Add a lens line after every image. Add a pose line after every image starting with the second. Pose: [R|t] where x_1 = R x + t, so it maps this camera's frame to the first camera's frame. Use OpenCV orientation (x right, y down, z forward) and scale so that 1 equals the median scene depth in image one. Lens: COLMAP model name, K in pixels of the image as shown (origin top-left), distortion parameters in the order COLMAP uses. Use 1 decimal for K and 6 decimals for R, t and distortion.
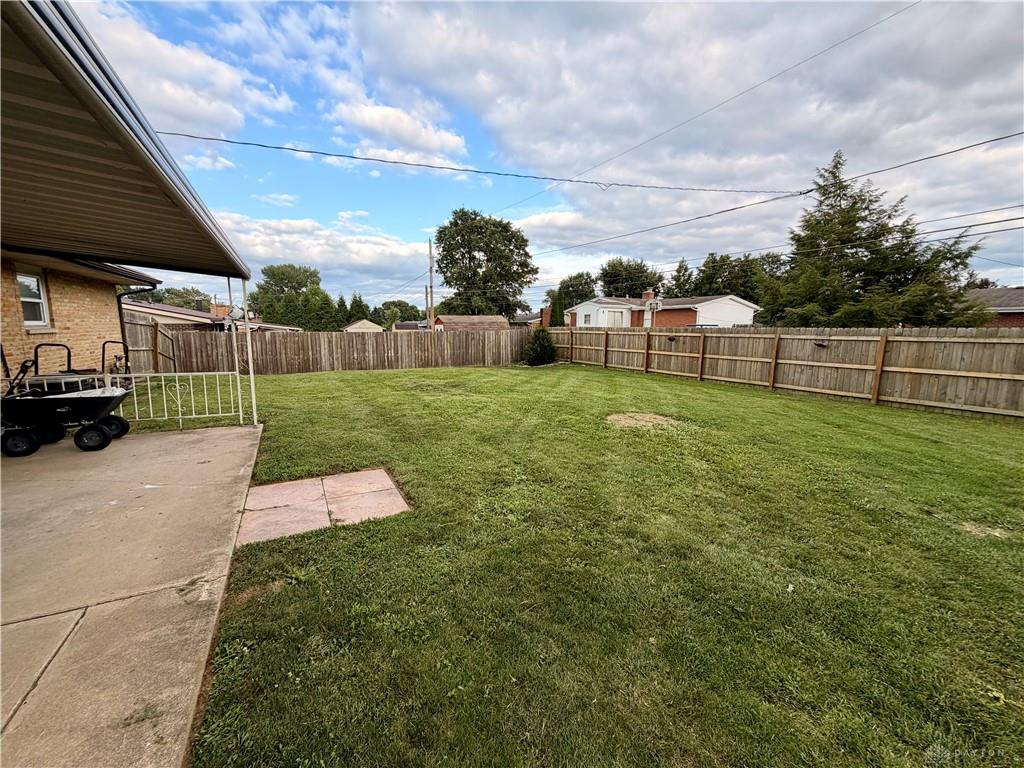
lens RADIAL K [[409.2, 0, 512.0], [0, 409.2, 384.0], [0, 0, 1]] dist [0.006723, -0.000226]
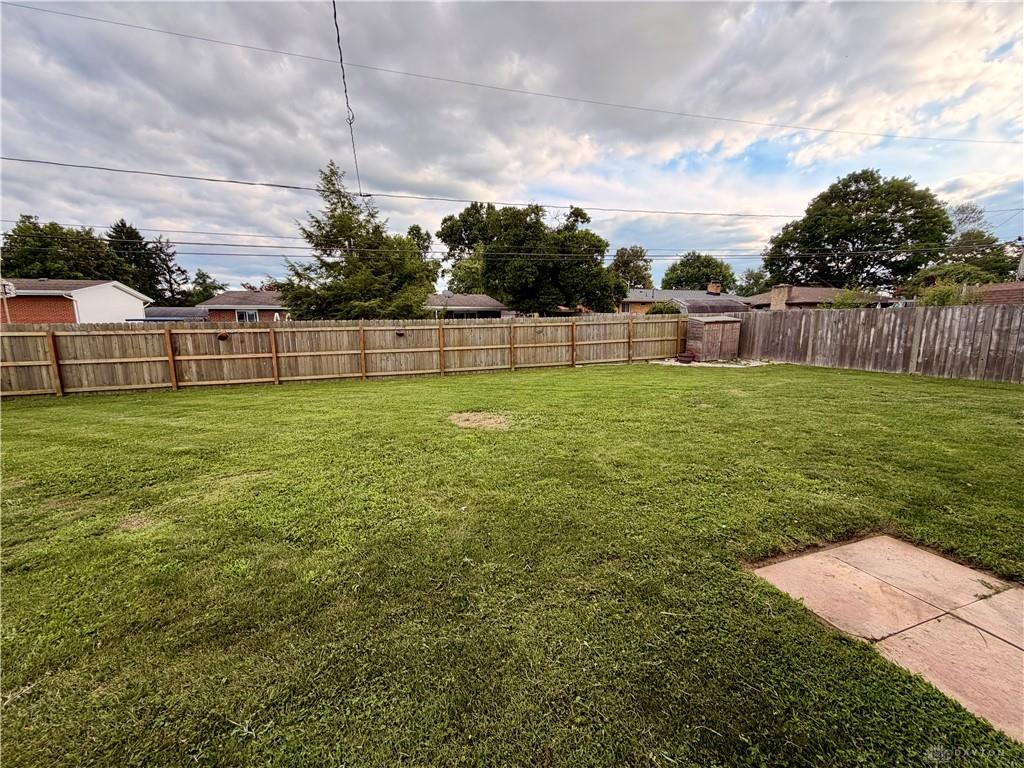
lens RADIAL K [[408.6, 0, 512.0], [0, 408.6, 384.0], [0, 0, 1]] dist [-0.002282, 0.000116]
pose [[0.169450, -0.159497, 0.972547, -0.279275], [0.149168, 0.979599, 0.134664, -0.051440], [-0.974185, 0.122254, 0.189785, 0.381830]]
